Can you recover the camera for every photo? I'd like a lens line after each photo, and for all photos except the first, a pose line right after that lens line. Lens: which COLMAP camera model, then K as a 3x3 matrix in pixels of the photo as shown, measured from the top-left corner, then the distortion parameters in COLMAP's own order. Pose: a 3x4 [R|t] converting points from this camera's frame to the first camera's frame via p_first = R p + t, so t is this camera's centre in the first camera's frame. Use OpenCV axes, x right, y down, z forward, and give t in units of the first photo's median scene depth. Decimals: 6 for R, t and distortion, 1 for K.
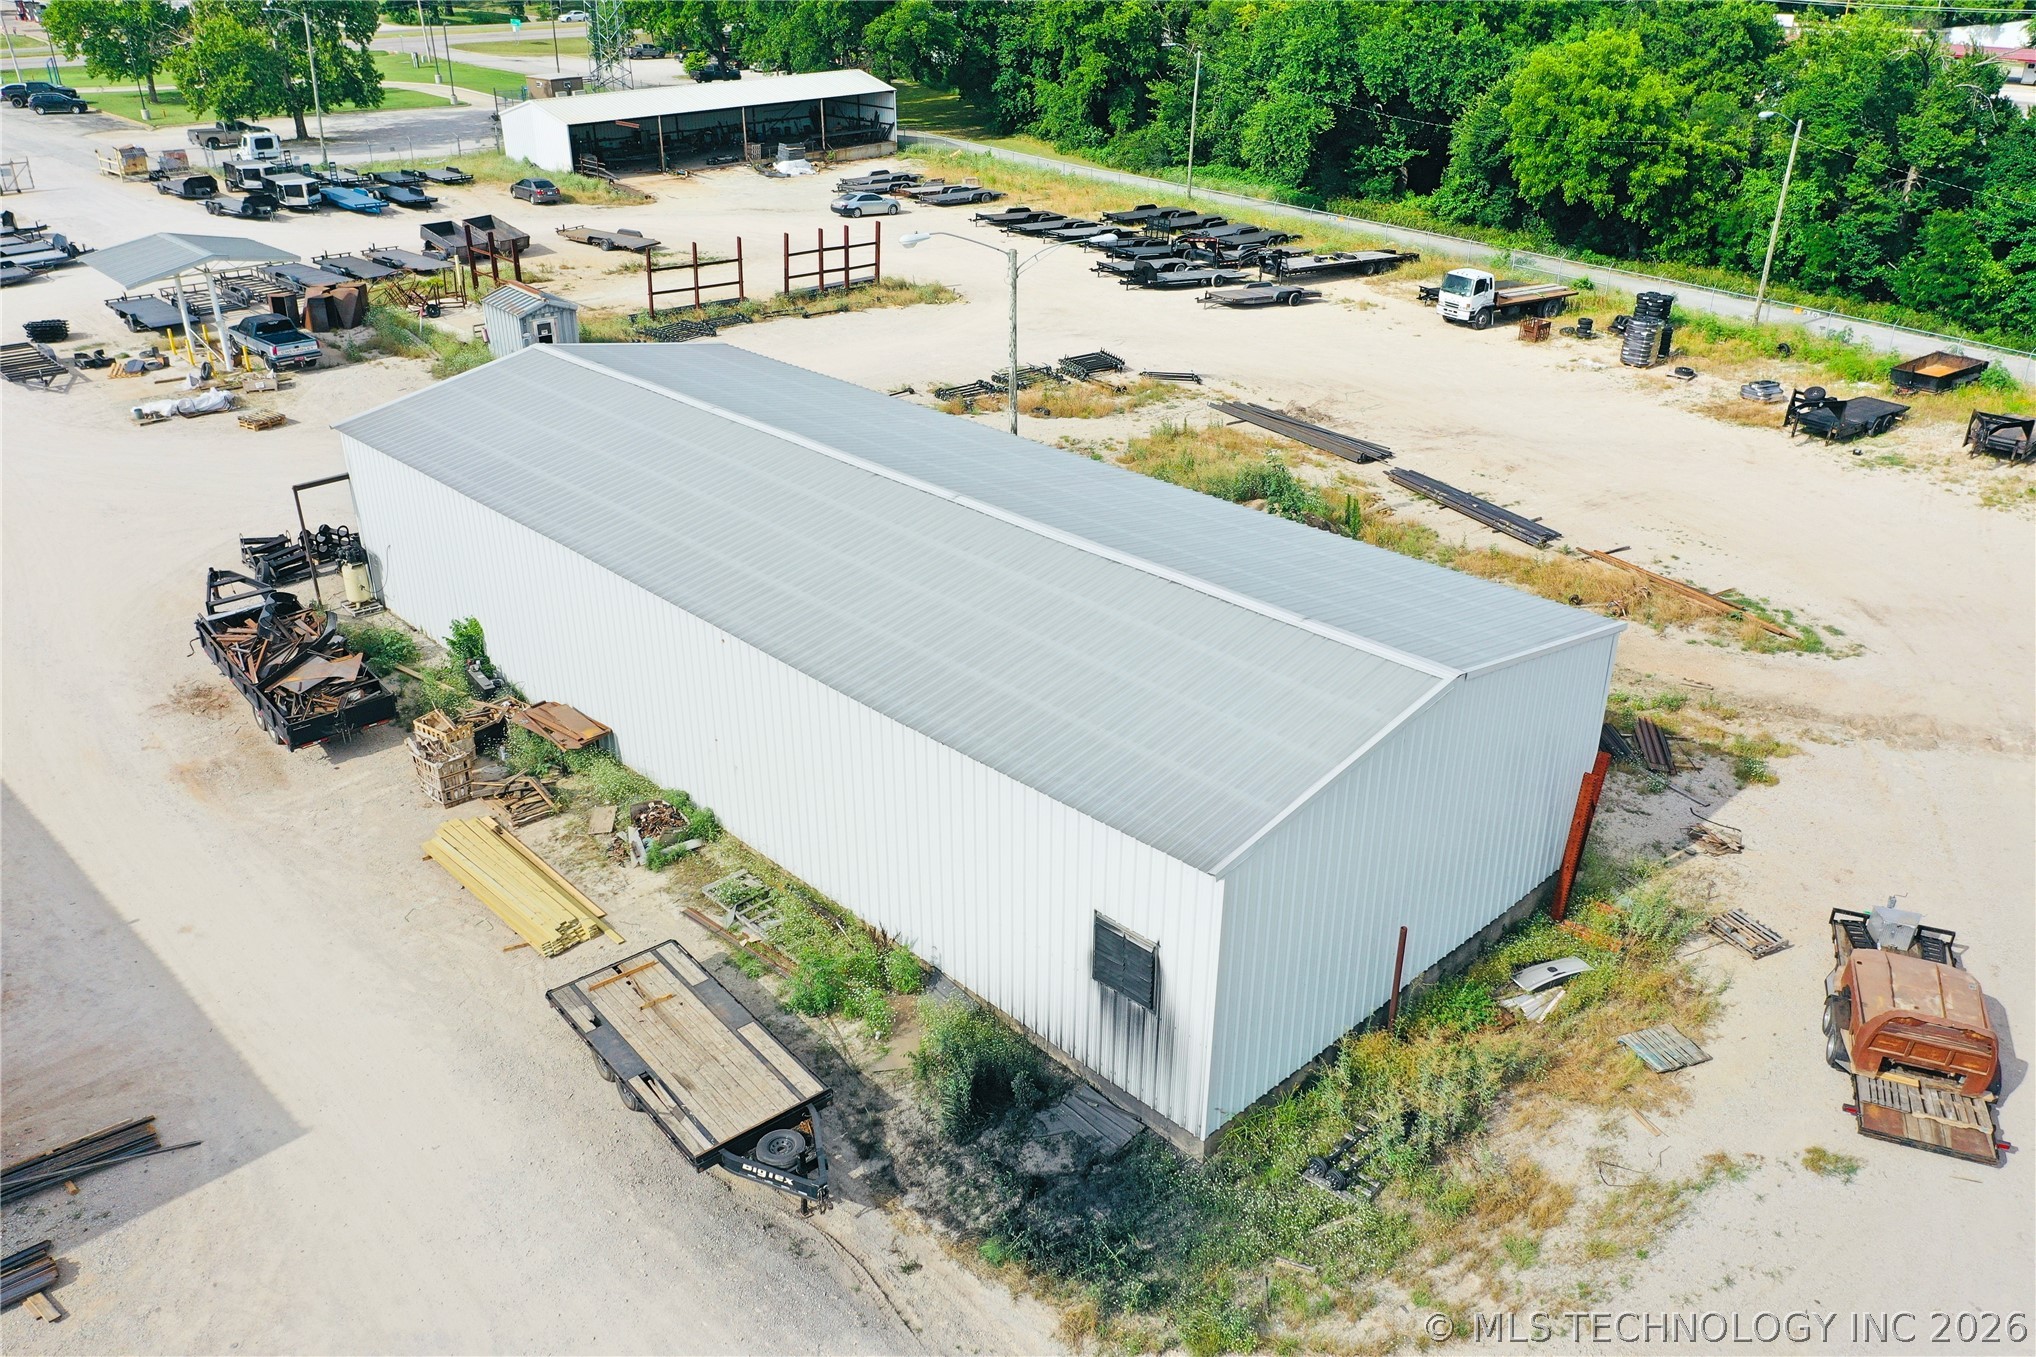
lens RADIAL K [[1605.3, 0, 1018.0], [0, 1605.3, 678.5], [0, 0, 1]] dist [0.000152, -0.004584]
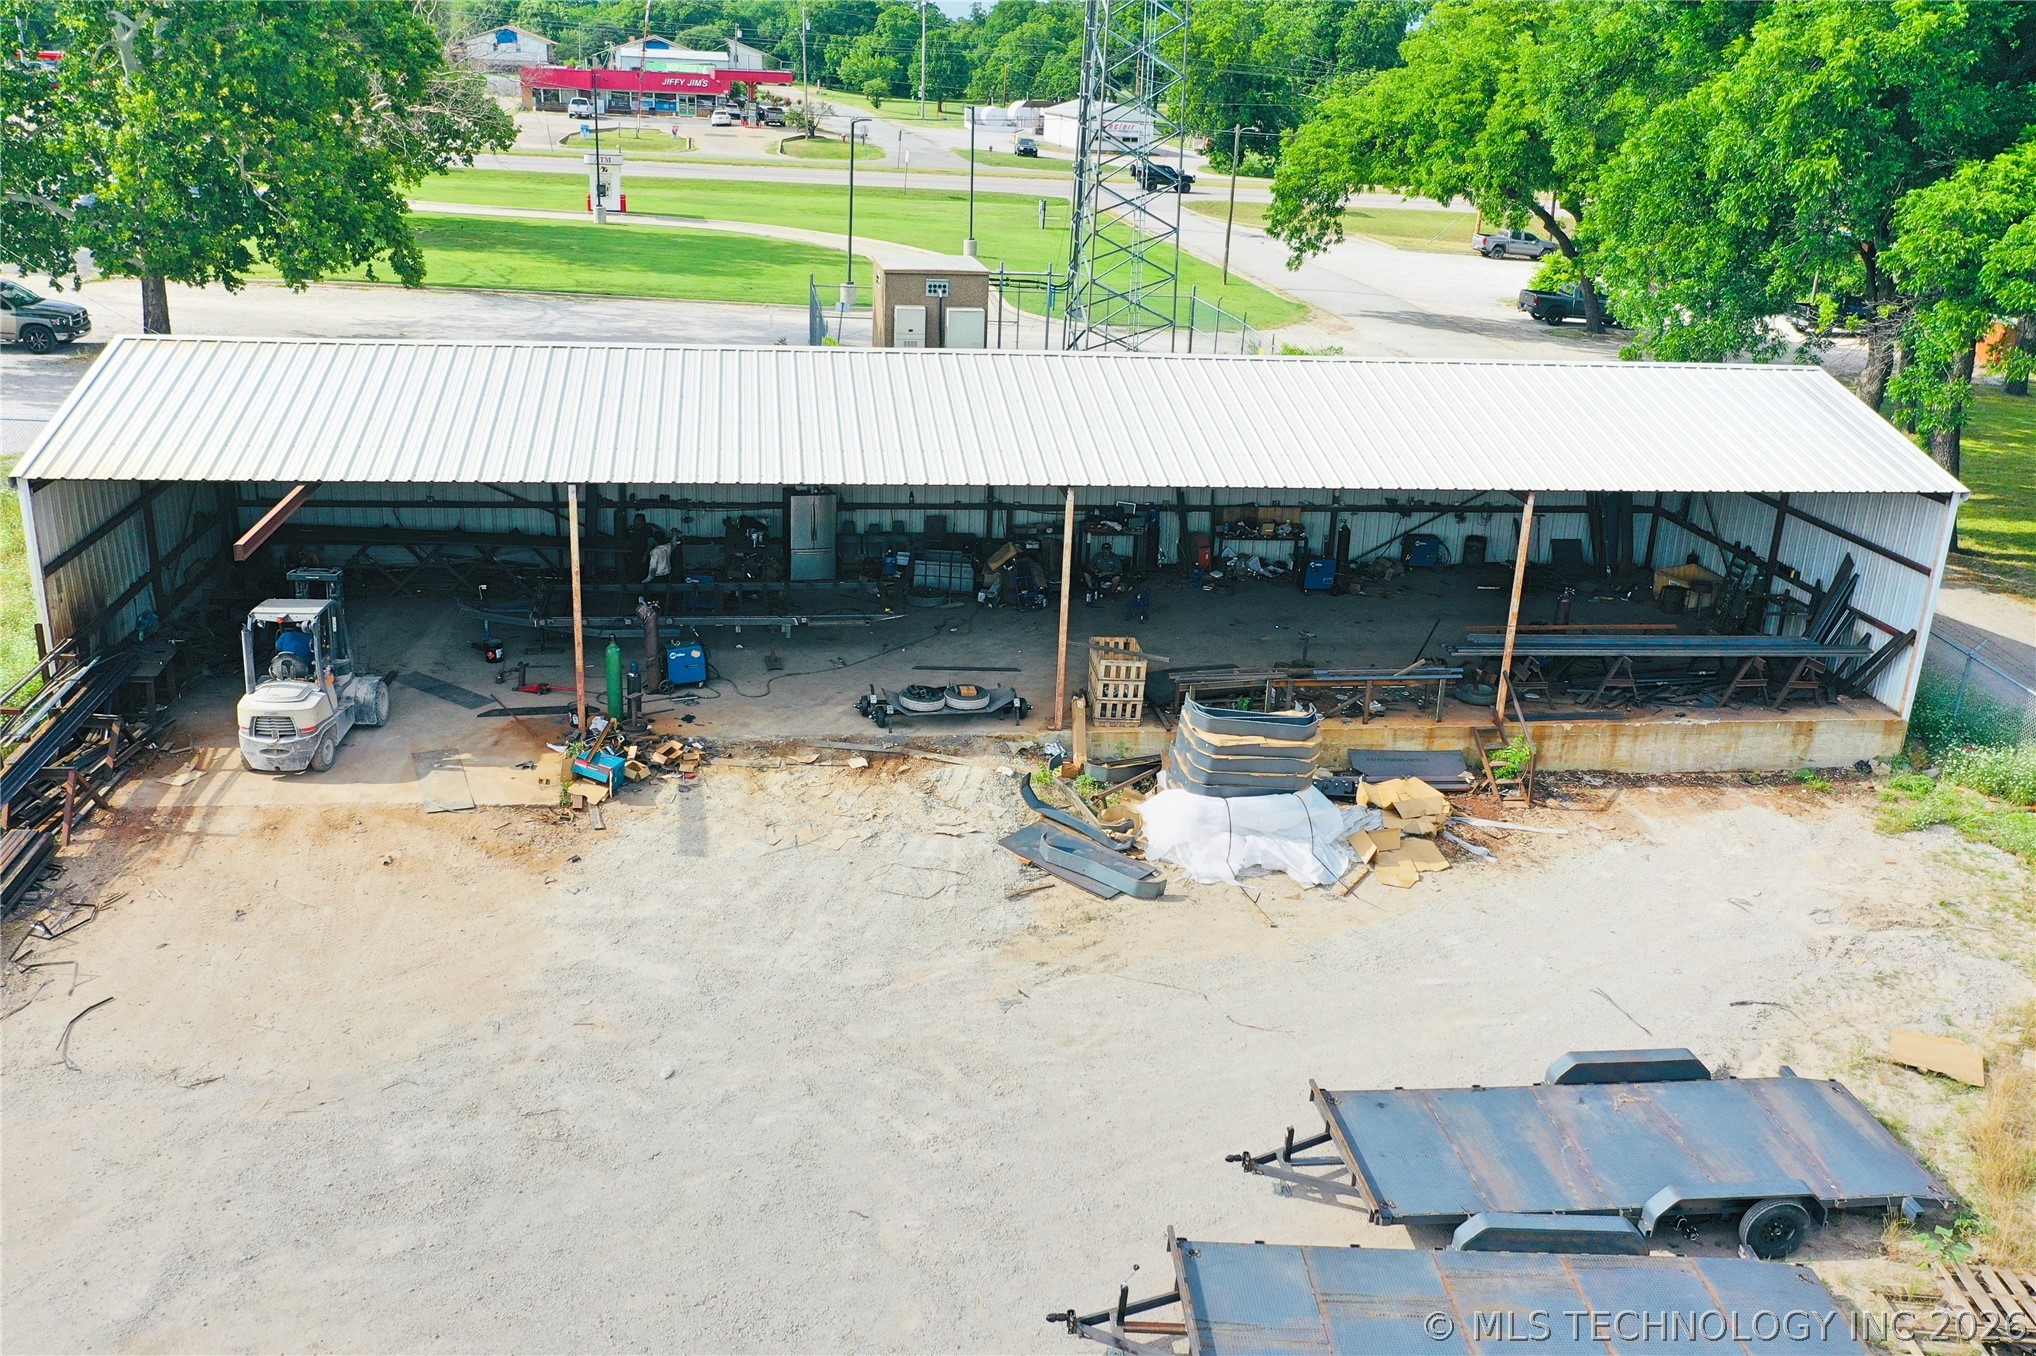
lens RADIAL K [[1605.3, 0, 1018.0], [0, 1605.3, 678.0], [0, 0, 1]] dist [0.000152, -0.004584]
pose [[0.796841, 0.235874, -0.556244, -0.052952], [-0.297674, 0.954421, -0.021710, -0.300251], [0.525770, 0.182878, 0.830735, 0.763834]]
